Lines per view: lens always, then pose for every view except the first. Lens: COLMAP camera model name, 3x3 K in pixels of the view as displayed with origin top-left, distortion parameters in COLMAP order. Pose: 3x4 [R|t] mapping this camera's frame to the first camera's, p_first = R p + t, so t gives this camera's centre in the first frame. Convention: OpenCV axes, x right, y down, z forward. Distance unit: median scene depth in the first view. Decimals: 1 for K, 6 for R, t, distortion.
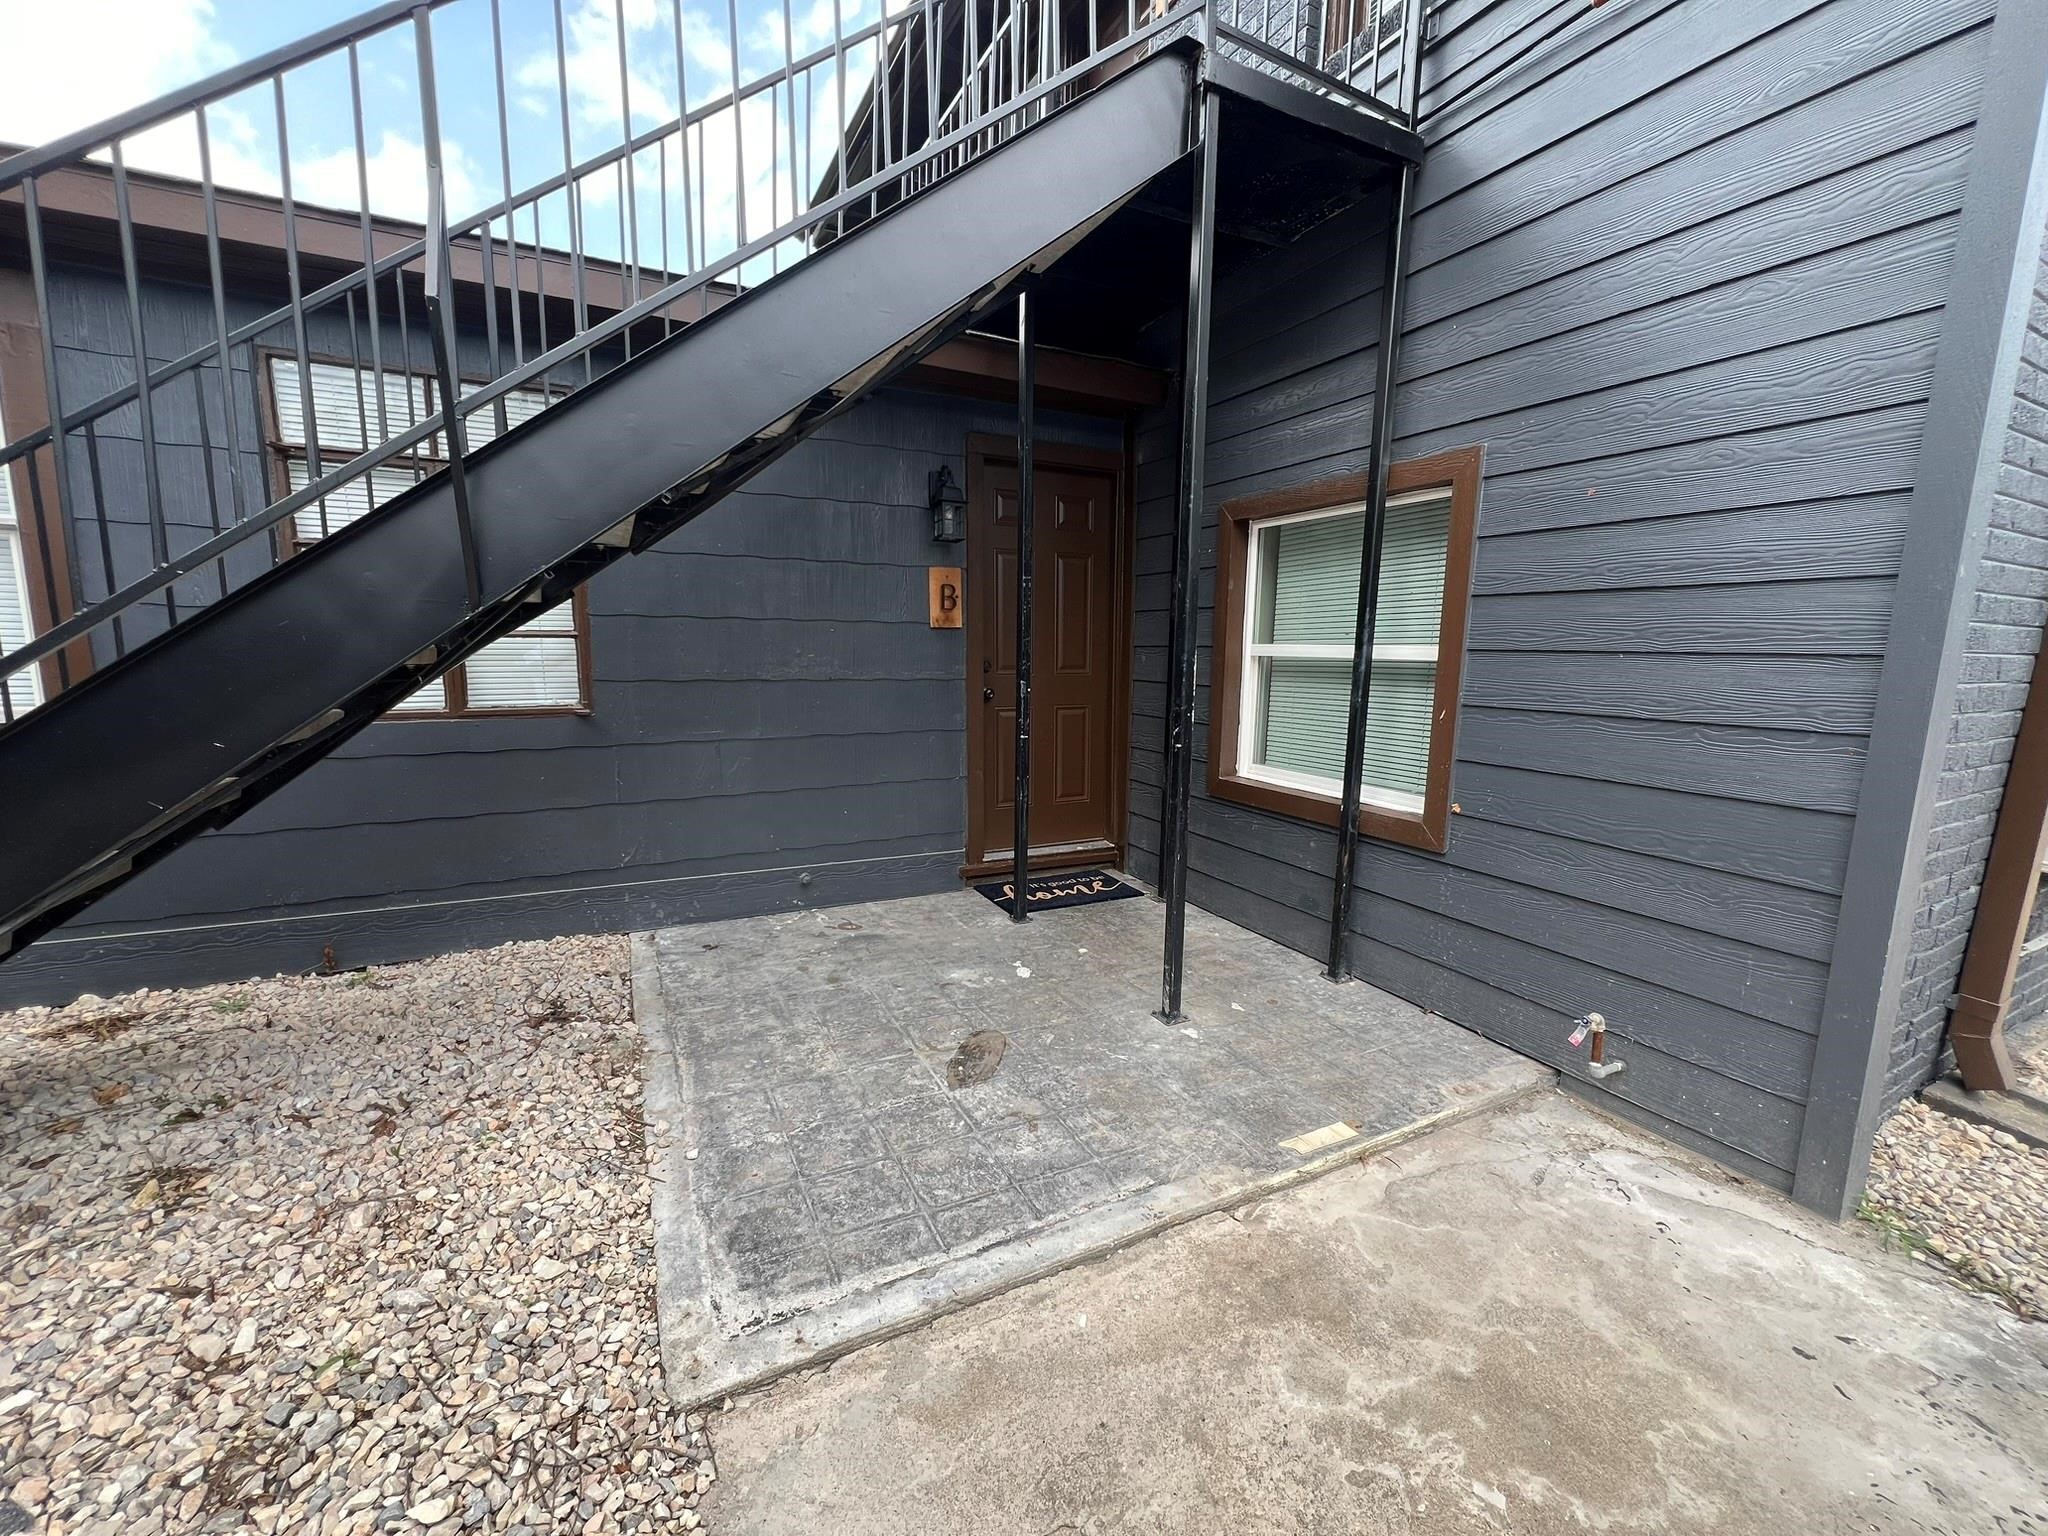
lens RADIAL K [[817.2, 0, 1027.7], [0, 817.2, 761.4], [0, 0, 1]] dist [0.000486, -0.000038]
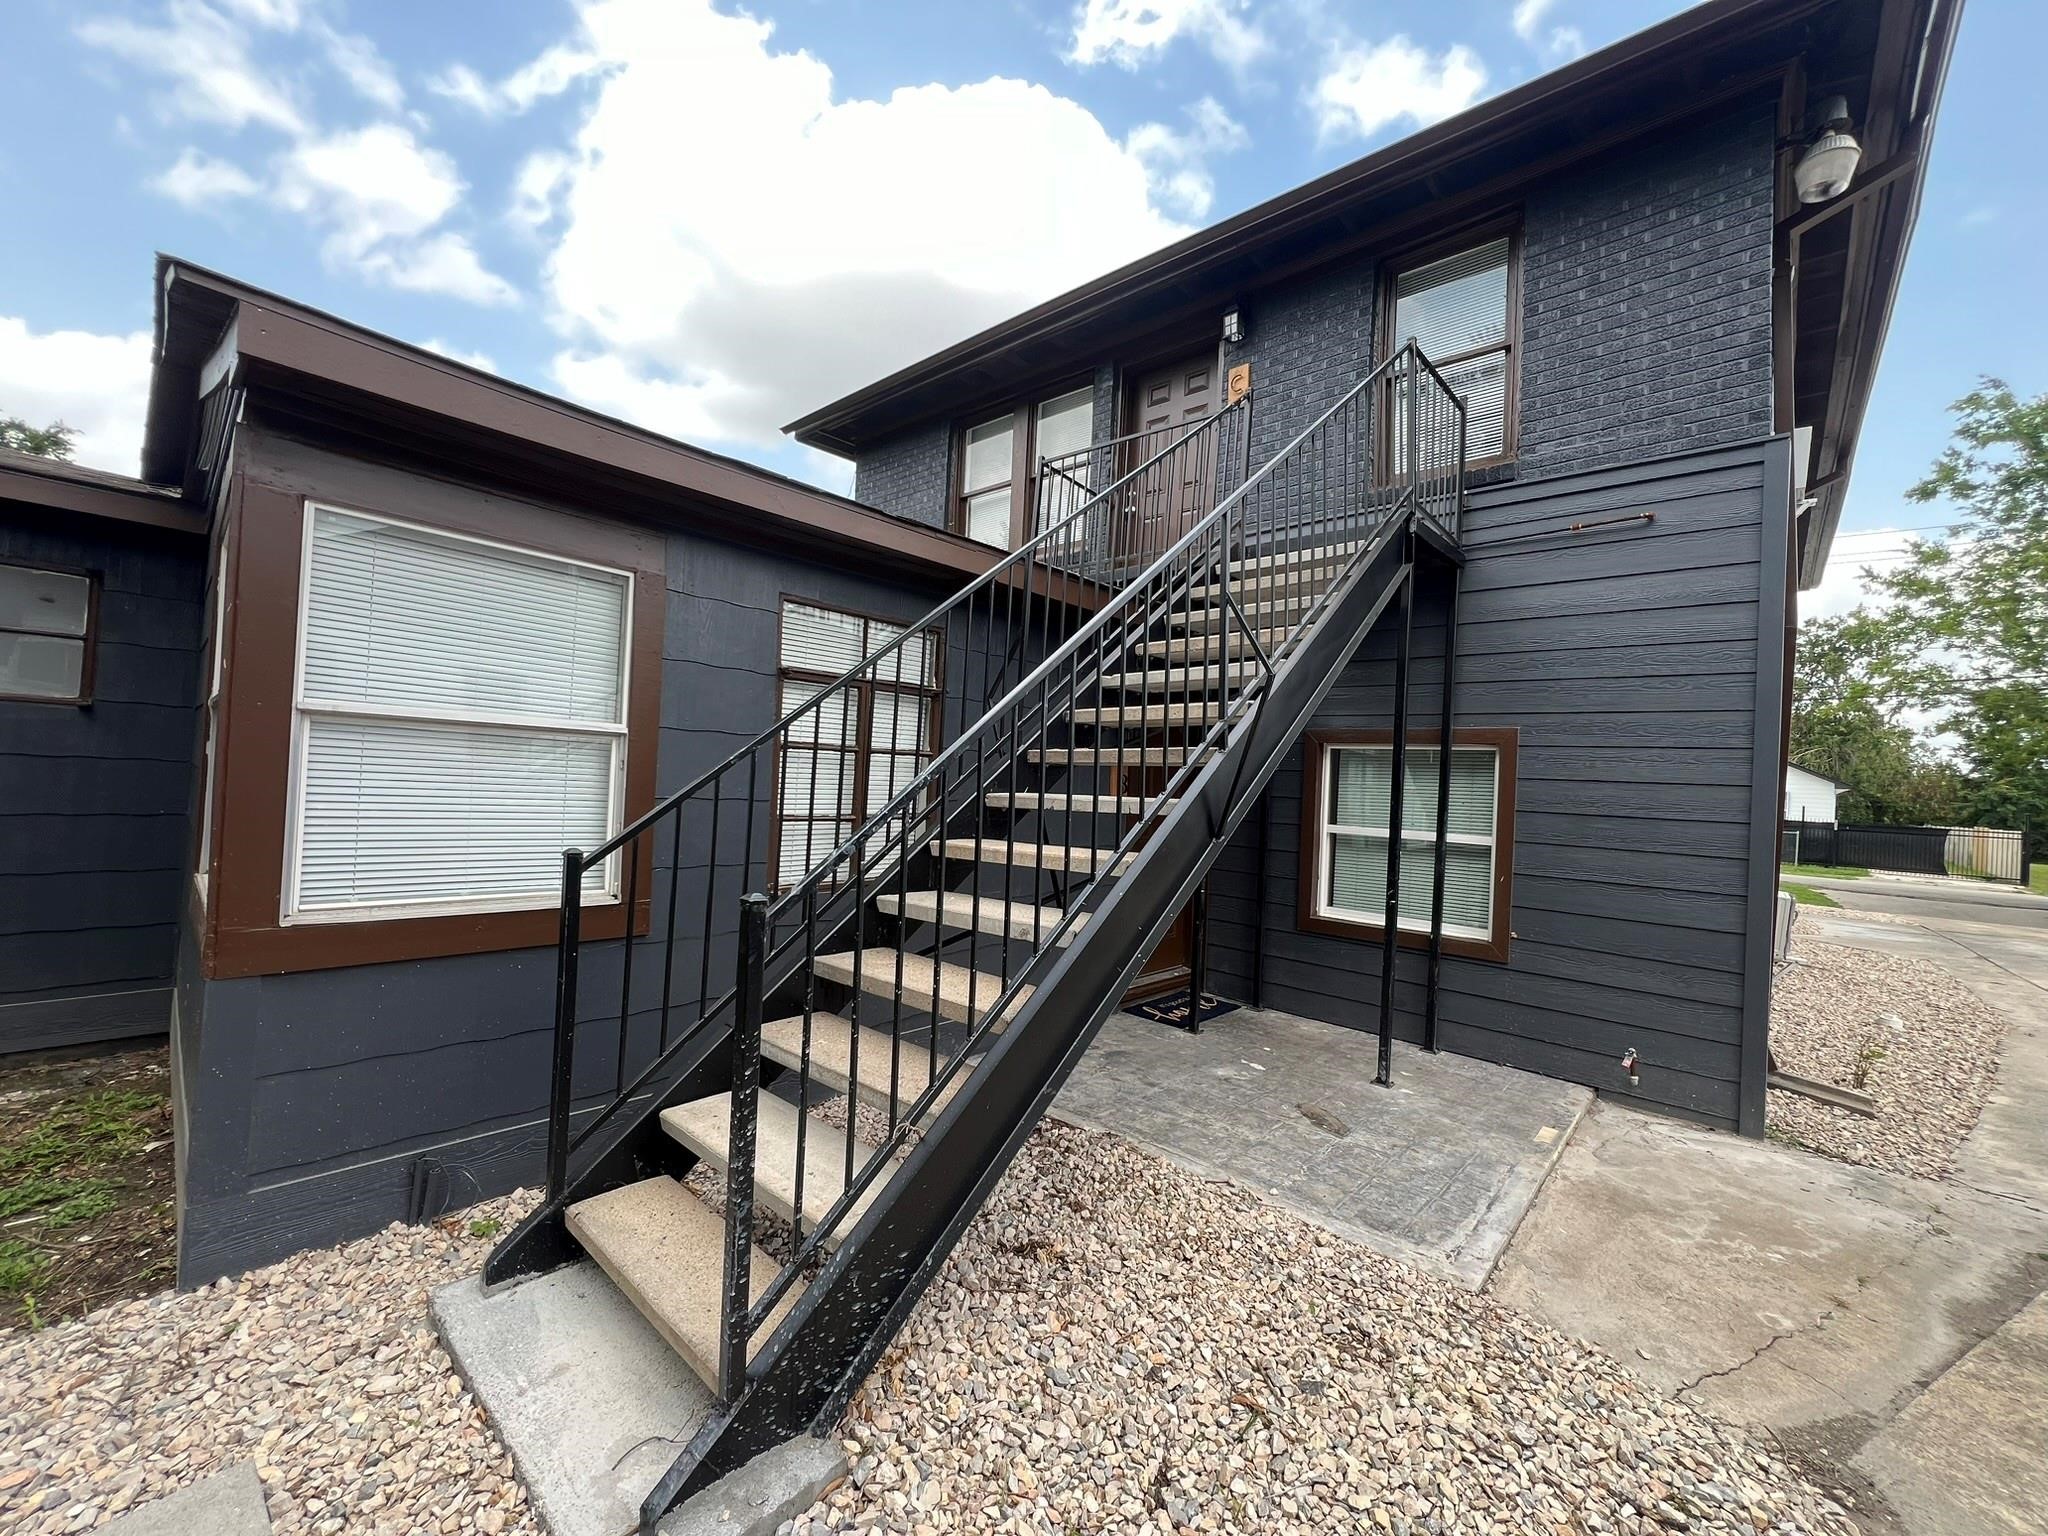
lens RADIAL K [[817.2, 0, 1018.8], [0, 817.2, 773.6], [0, 0, 1]] dist [0.000486, -0.000038]
pose [[0.936506, 0.031414, 0.349243, -1.077996], [0.016556, 0.990907, -0.133527, -0.067313], [-0.350261, 0.130831, 0.927470, -0.252517]]
